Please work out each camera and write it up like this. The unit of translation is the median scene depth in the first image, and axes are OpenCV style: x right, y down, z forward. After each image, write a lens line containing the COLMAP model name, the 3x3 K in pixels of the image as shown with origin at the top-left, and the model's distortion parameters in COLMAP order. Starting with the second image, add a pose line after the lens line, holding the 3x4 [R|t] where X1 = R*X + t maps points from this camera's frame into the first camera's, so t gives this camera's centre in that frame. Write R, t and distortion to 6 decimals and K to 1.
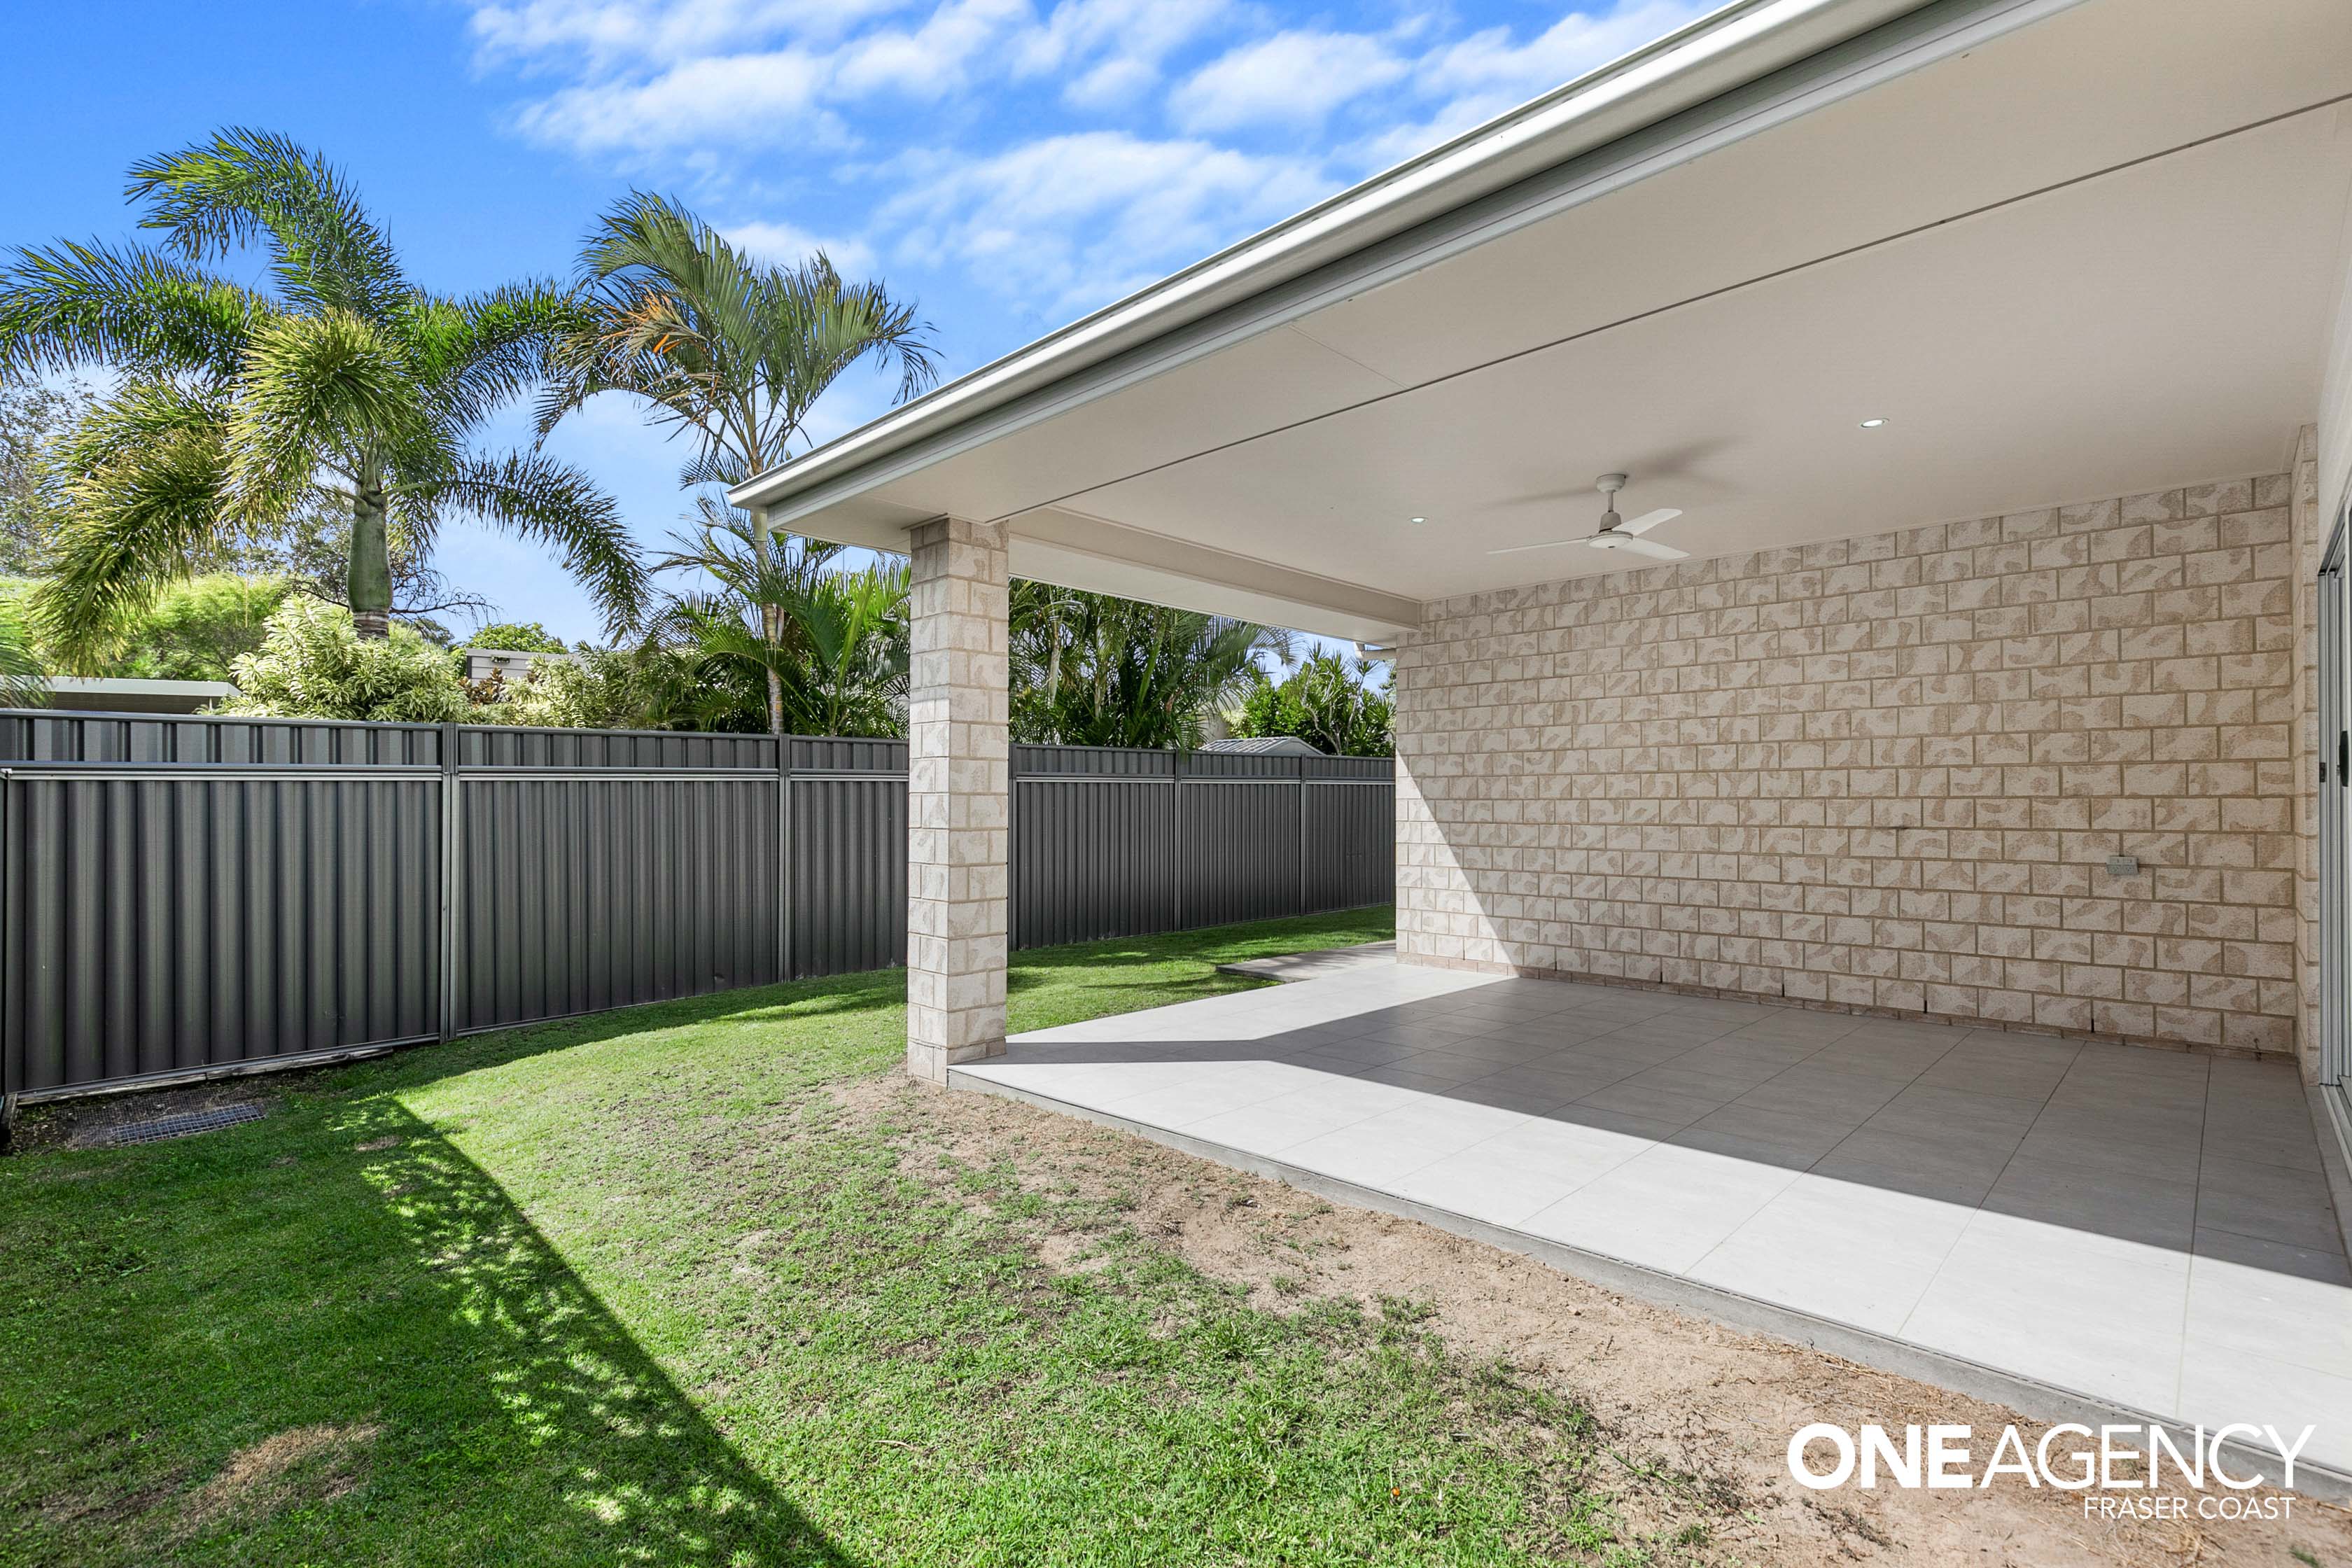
lens RADIAL K [[1055.8, 0, 1181.2], [0, 1055.8, 795.0], [0, 0, 1]] dist [-0.000876, -0.000174]
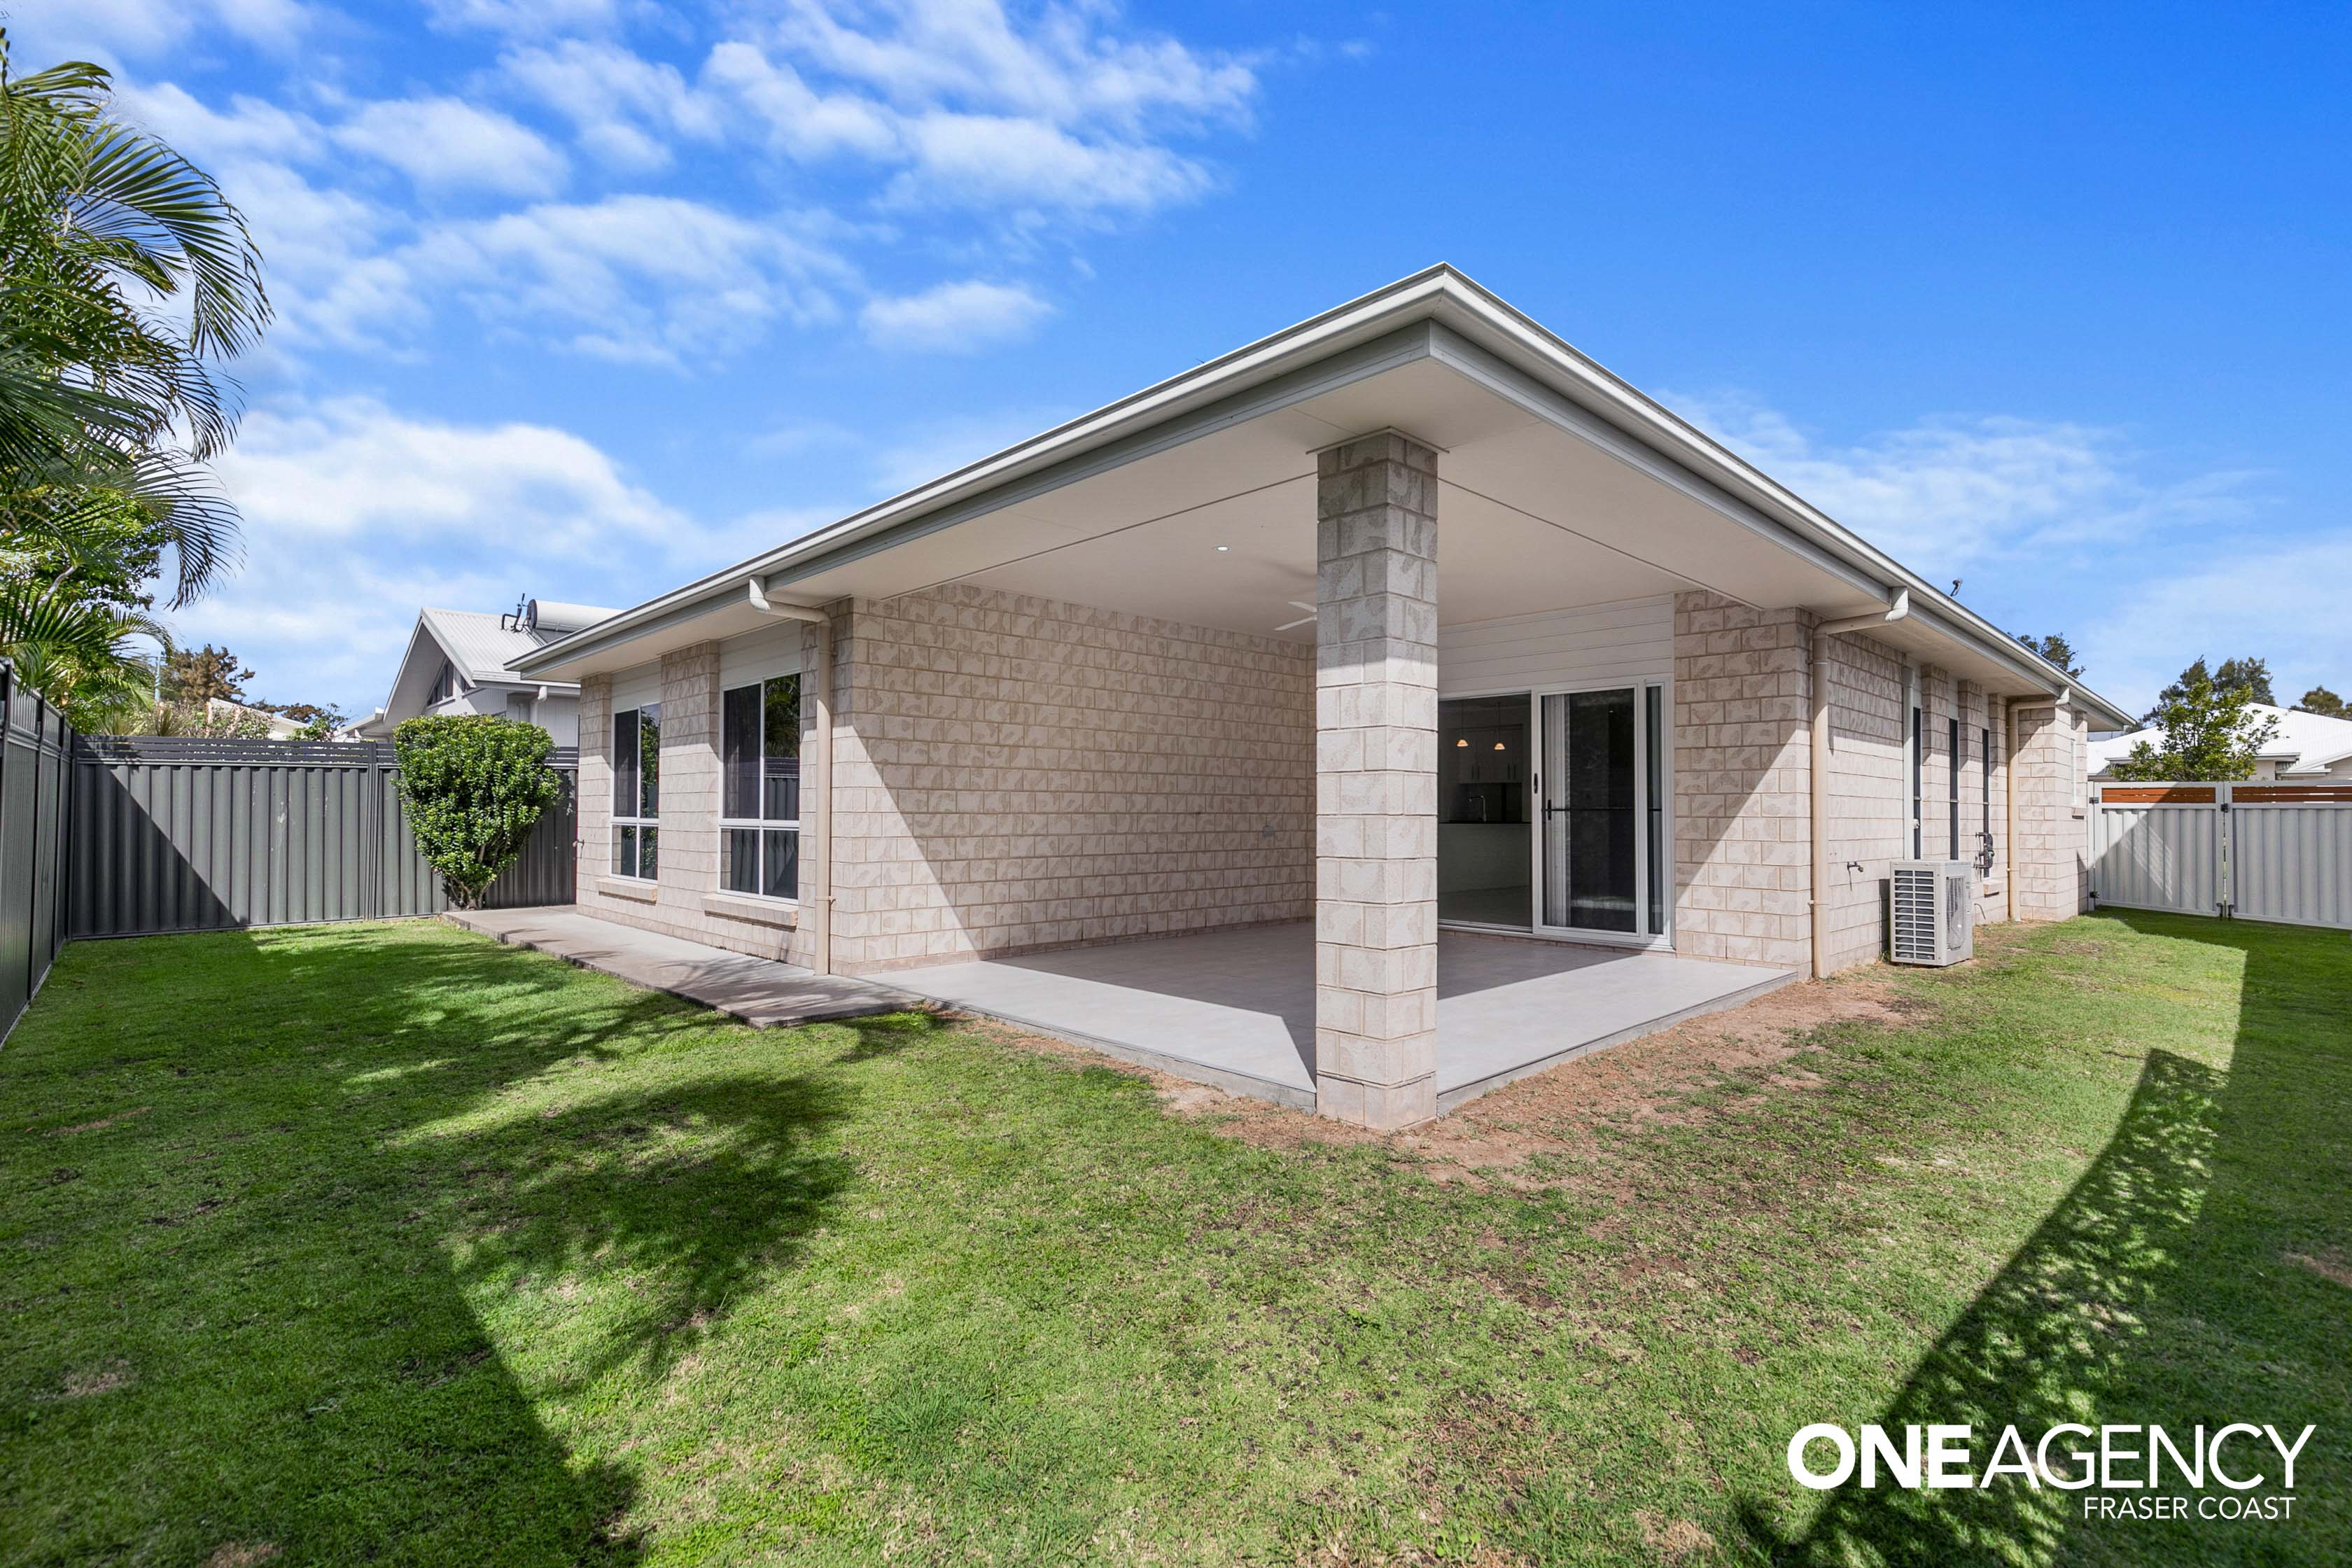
lens RADIAL K [[1055.8, 0, 1181.2], [0, 1055.8, 795.0], [0, 0, 1]] dist [-0.000876, -0.000174]
pose [[0.029880, 0.014076, 0.999454, -0.736685], [-0.012839, 0.999824, -0.013698, 0.021052], [-0.999471, -0.012423, 0.030056, 0.793644]]
